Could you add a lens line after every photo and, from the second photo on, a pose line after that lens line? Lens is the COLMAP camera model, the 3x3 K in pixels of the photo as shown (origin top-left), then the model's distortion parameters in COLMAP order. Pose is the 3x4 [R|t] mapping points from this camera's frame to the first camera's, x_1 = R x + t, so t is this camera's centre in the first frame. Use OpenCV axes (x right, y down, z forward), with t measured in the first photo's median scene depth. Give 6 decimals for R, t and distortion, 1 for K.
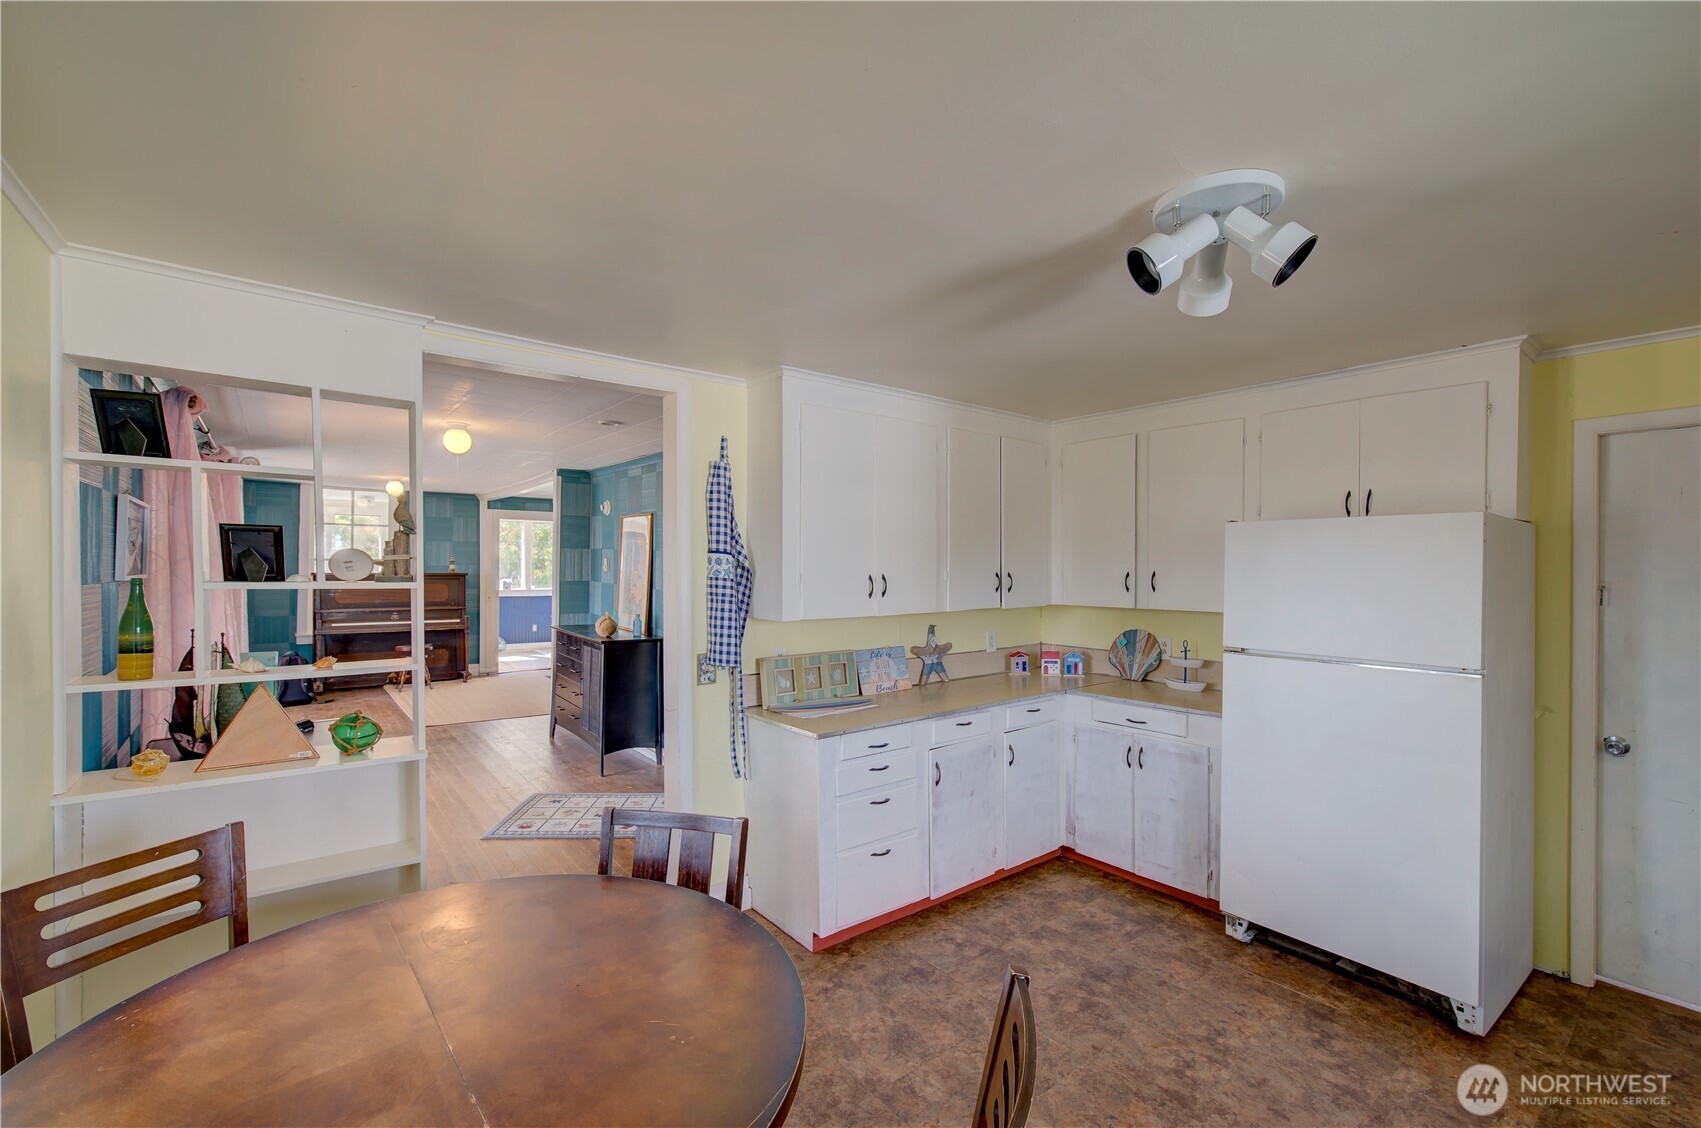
lens RADIAL K [[719.3, 0, 852.3], [0, 719.3, 568.5], [0, 0, 1]] dist [-0.002673, 0.000005]
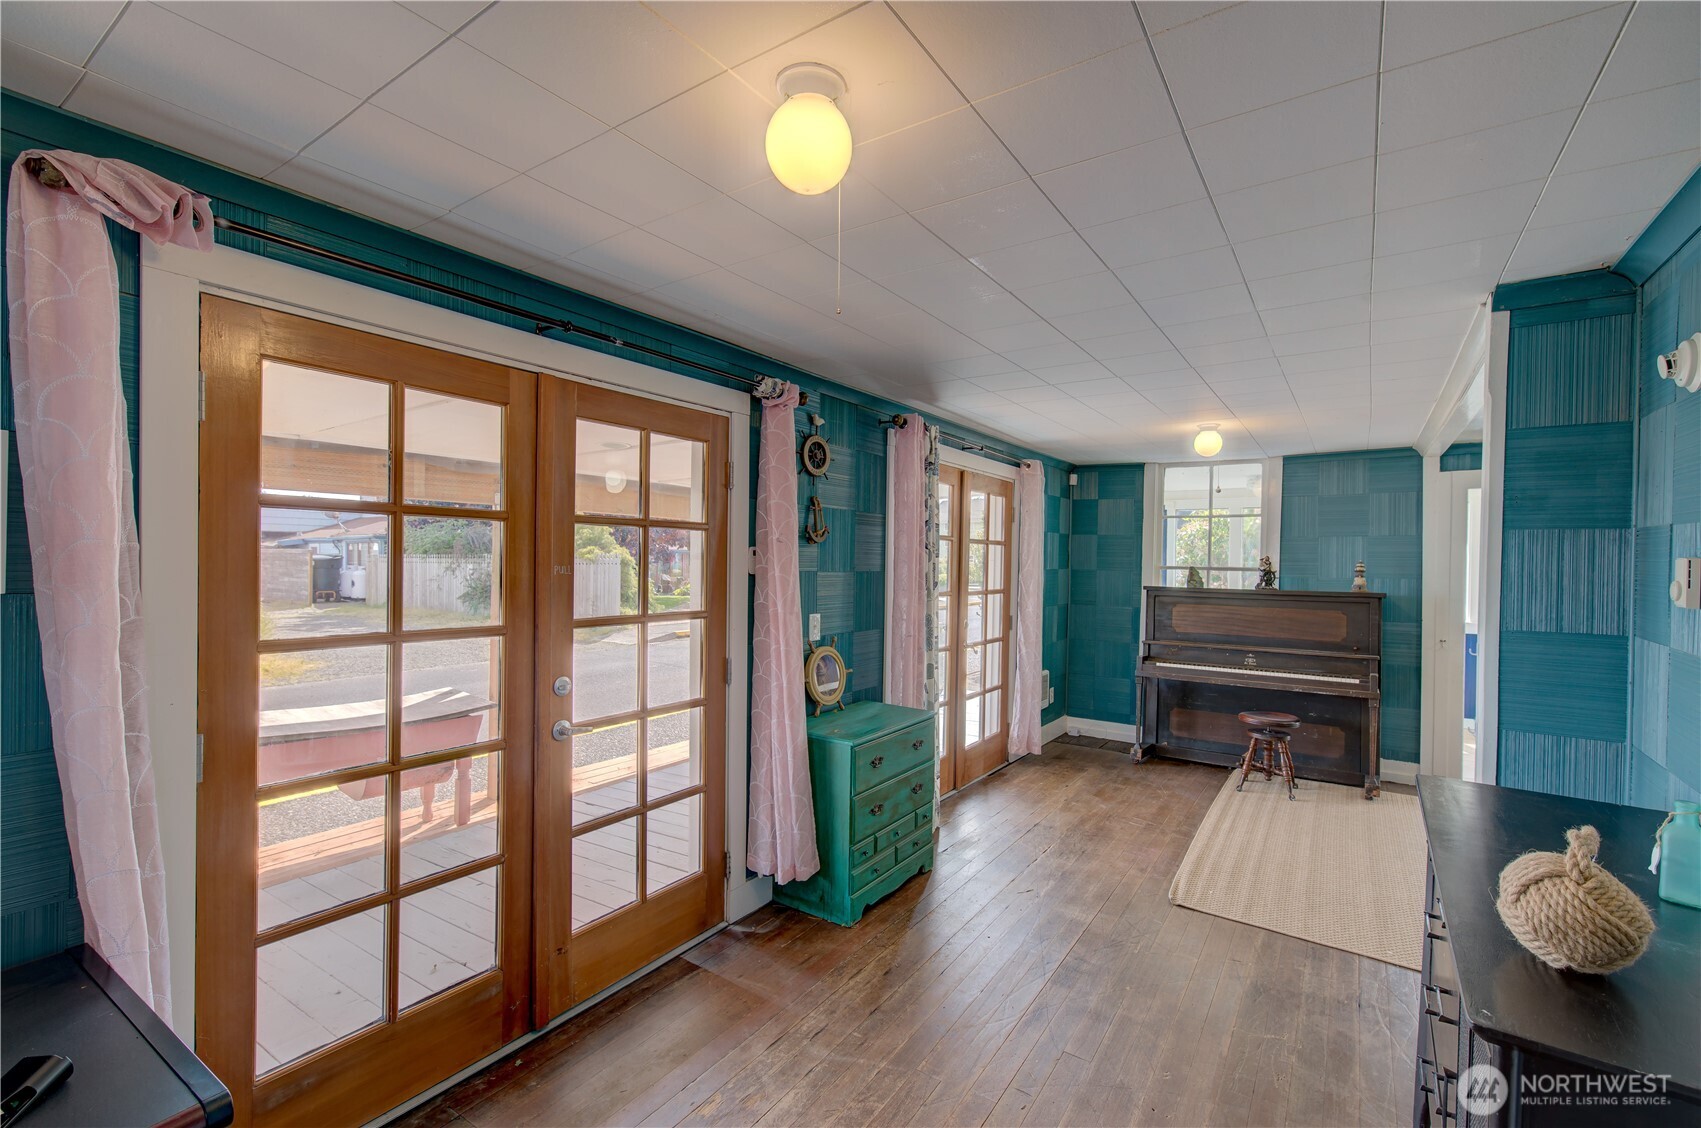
lens RADIAL K [[735.5, 0, 867.6], [0, 735.5, 565.6], [0, 0, 1]] dist [0.010944, 0.000004]
pose [[0.307376, -0.002711, -0.951584, -0.171169], [-0.017691, 0.999807, -0.008563, -0.003782], [0.951424, 0.019467, 0.307269, 0.613598]]
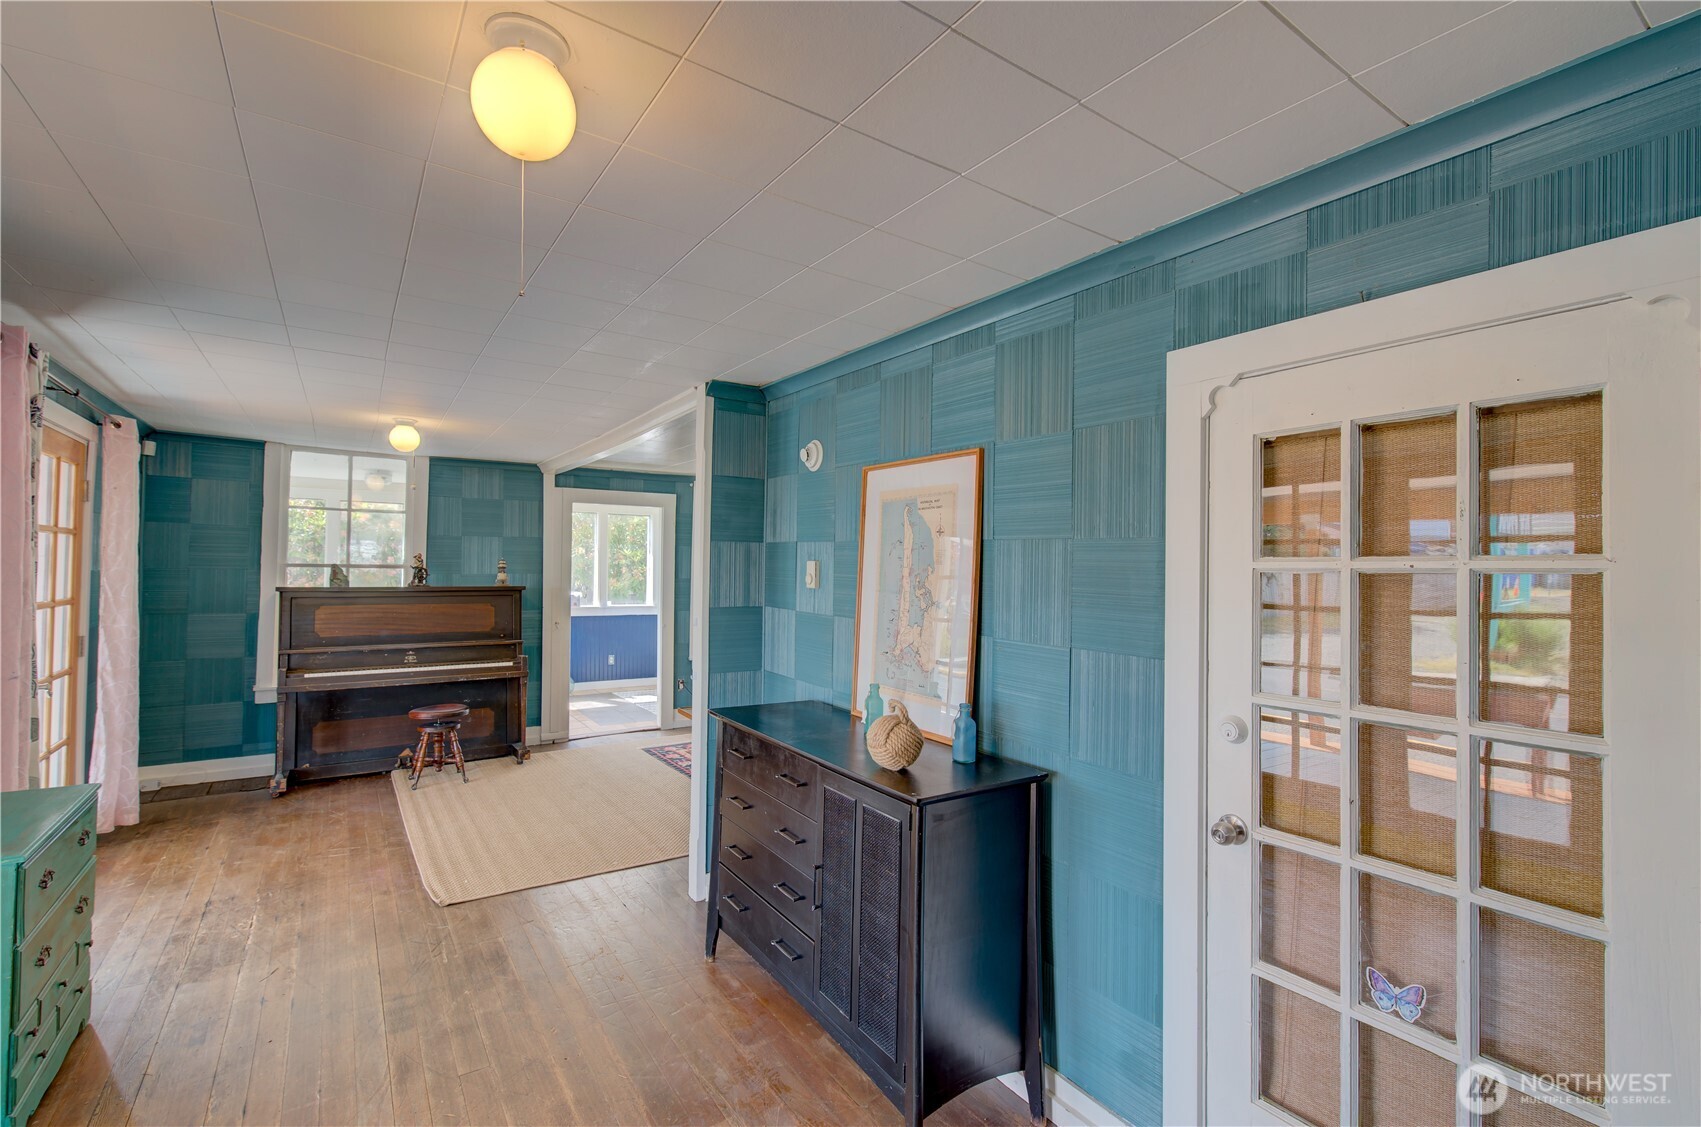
lens RADIAL K [[740.4, 0, 846.5], [0, 740.4, 556.8], [0, 0, 1]] dist [-0.000131, -0.000096]
pose [[0.997359, -0.002922, -0.072573, -0.273425], [0.001214, 0.999722, -0.023568, -0.005220], [0.072621, 0.023418, 0.997085, 0.491982]]
